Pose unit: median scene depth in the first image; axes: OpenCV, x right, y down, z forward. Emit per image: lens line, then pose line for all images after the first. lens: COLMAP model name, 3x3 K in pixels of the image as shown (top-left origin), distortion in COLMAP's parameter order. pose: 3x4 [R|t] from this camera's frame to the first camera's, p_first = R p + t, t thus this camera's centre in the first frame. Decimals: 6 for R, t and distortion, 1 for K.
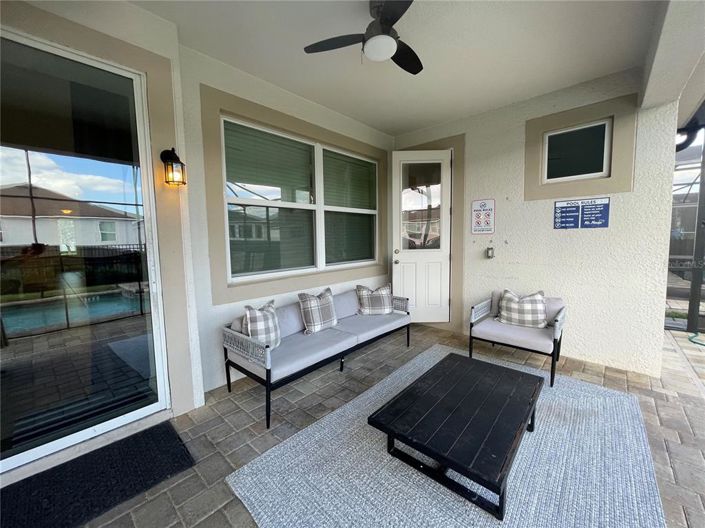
lens RADIAL K [[282.9, 0, 352.9], [0, 282.9, 261.9], [0, 0, 1]] dist [-0.000301, 0.000093]
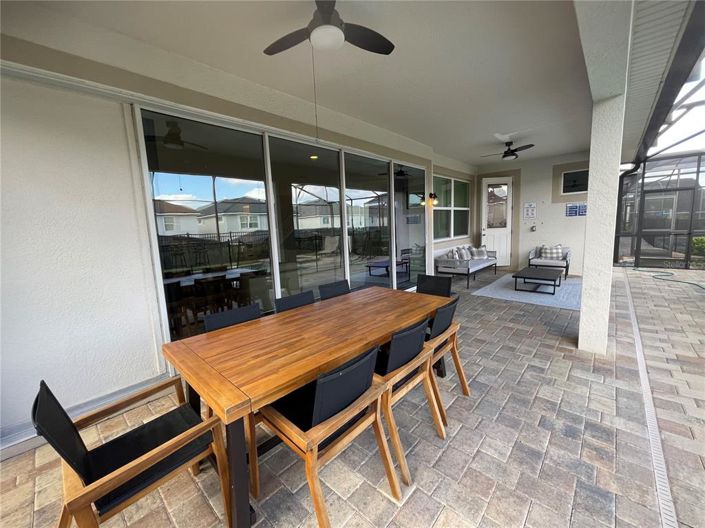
lens RADIAL K [[282.9, 0, 351.9], [0, 282.9, 262.6], [0, 0, 1]] dist [-0.000301, 0.000093]
pose [[0.999671, -0.025439, -0.003411, -0.916969], [0.025576, 0.998478, 0.048865, 0.088453], [0.002163, -0.048936, 0.998800, -1.169744]]
